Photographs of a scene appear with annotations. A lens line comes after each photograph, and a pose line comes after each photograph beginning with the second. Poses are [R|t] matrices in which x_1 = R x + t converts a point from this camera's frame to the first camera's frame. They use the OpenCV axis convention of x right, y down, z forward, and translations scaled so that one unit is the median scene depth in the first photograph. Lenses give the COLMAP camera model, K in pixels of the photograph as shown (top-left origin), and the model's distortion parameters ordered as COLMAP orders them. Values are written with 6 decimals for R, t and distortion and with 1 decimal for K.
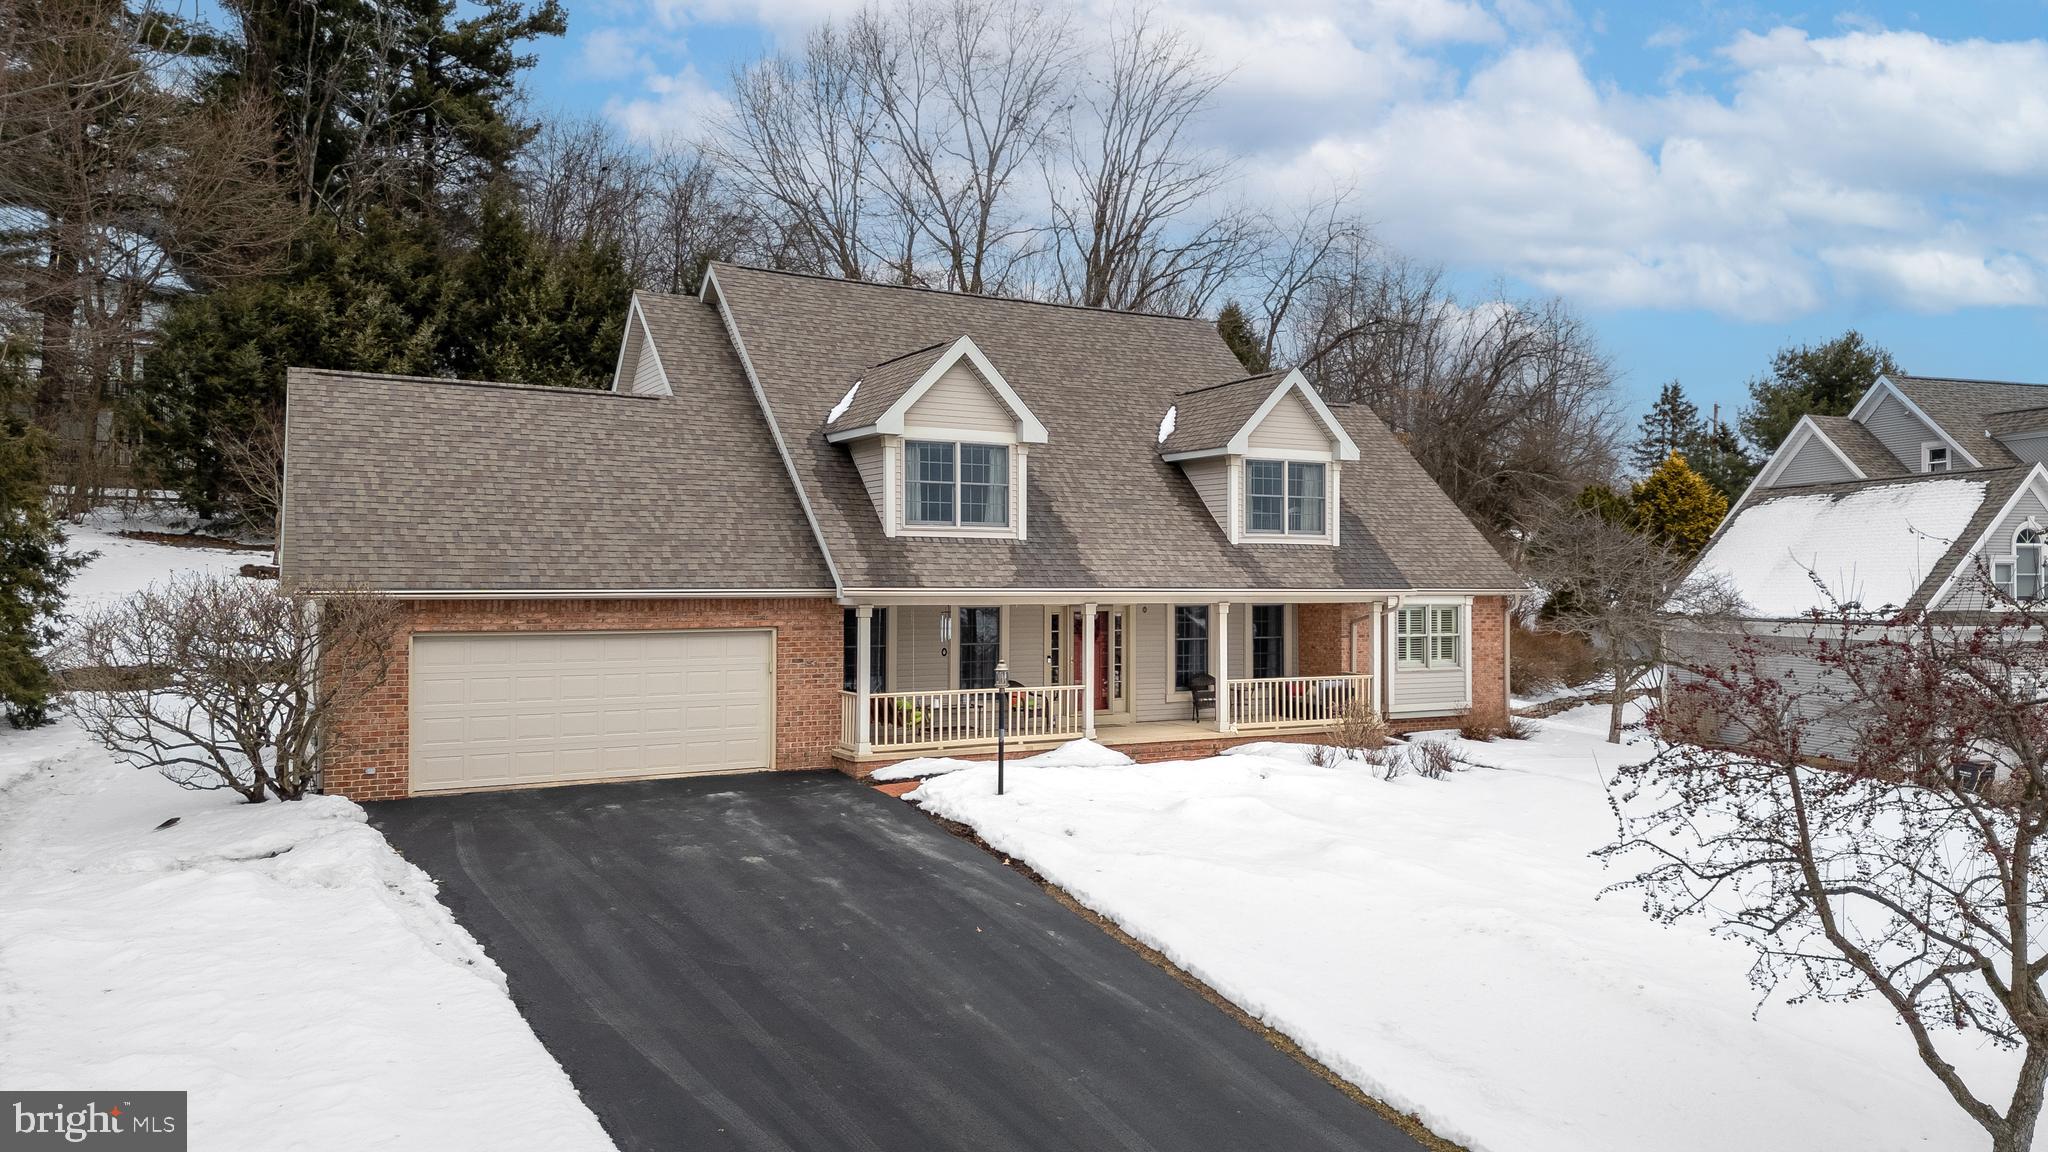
lens RADIAL K [[1415.7, 0, 1024.0], [0, 1415.7, 576.0], [0, 0, 1]] dist [0.124717, -0.148281]
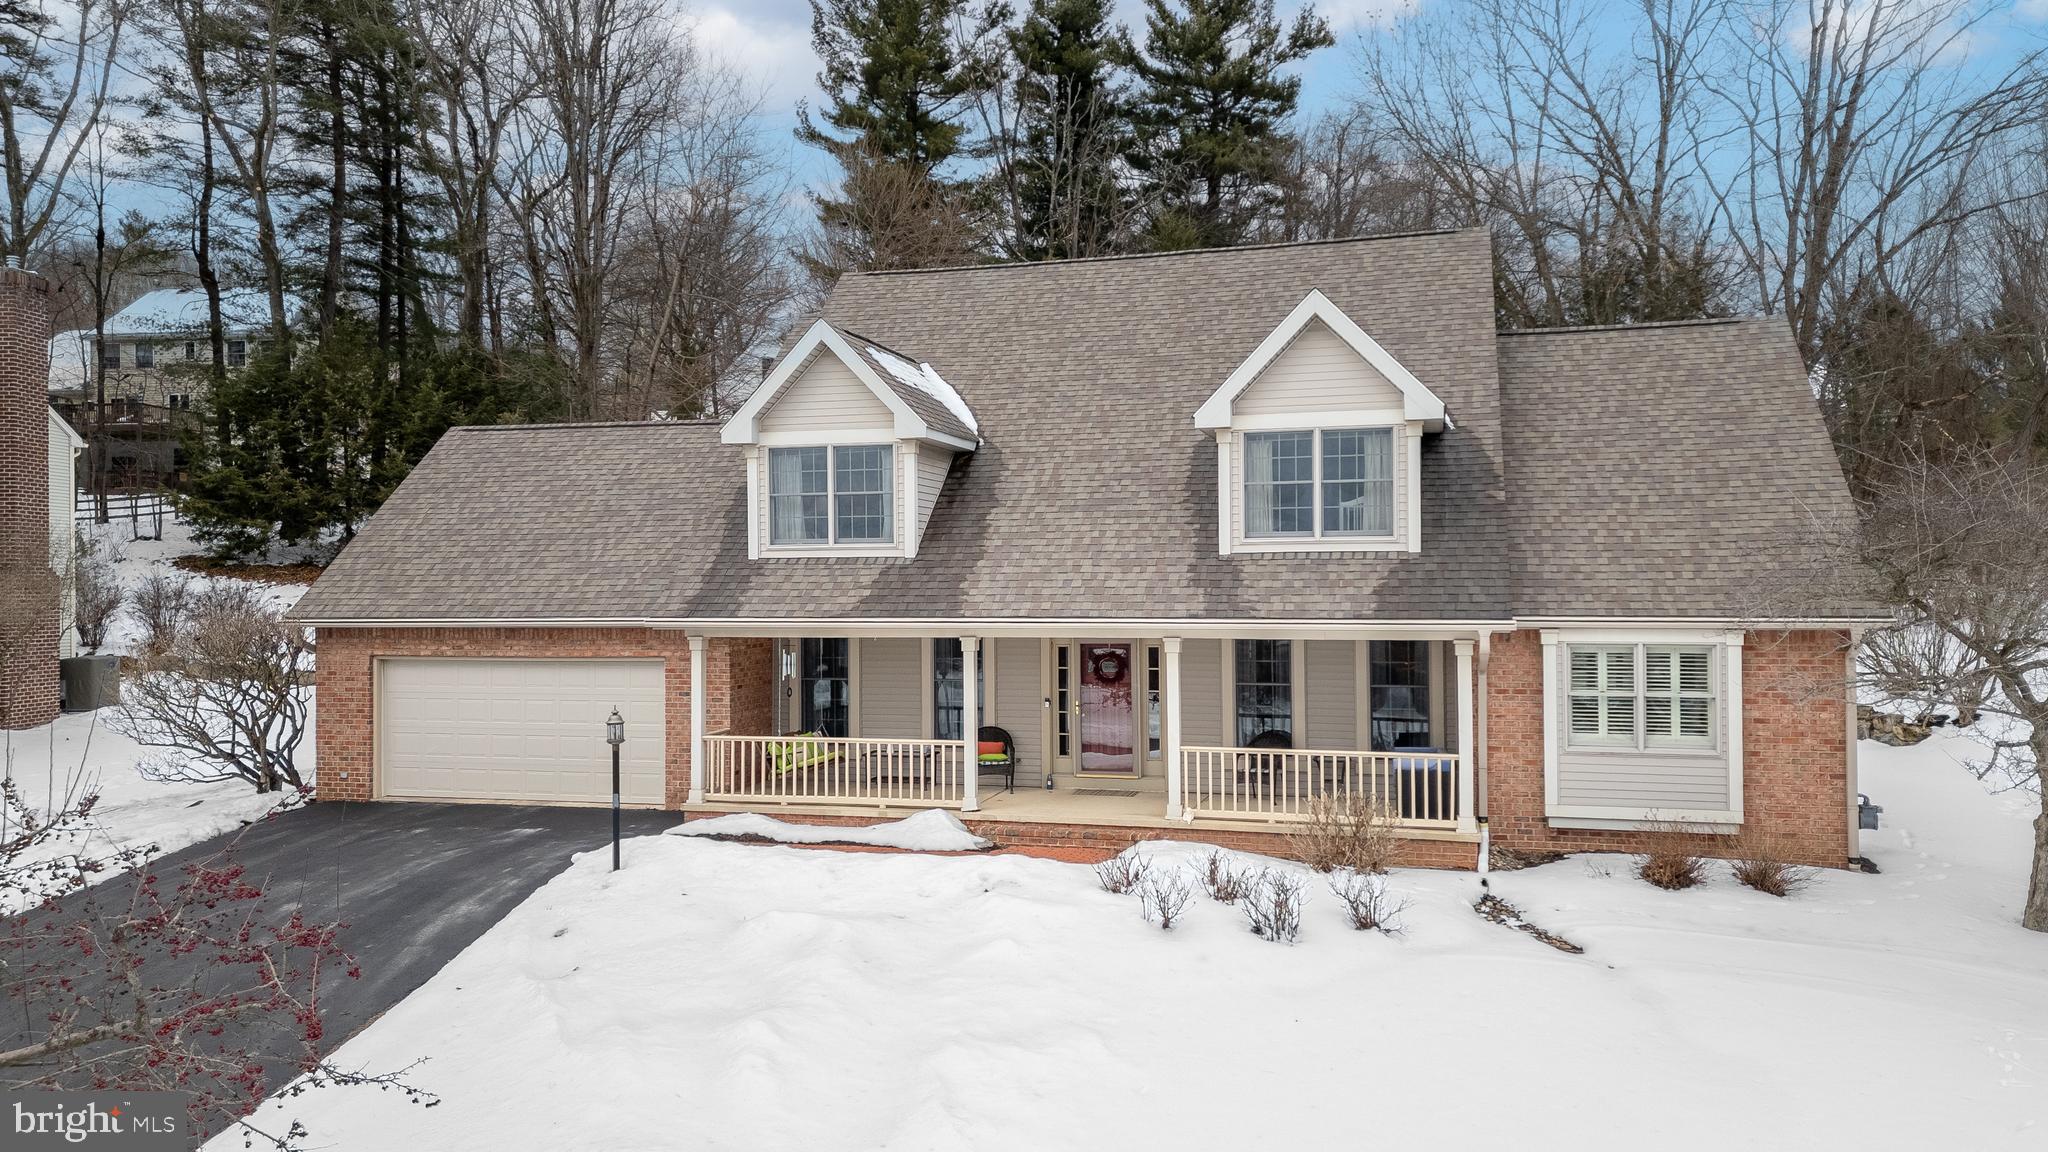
lens RADIAL K [[1604.1, 0, 1024.0], [0, 1604.1, 576.0], [0, 0, 1]] dist [0.014120, 0.001765]
pose [[0.695912, -0.018100, -0.717899, 0.659694], [0.006435, 0.999799, -0.018969, 0.002722], [0.718099, 0.008581, 0.695888, 0.379727]]
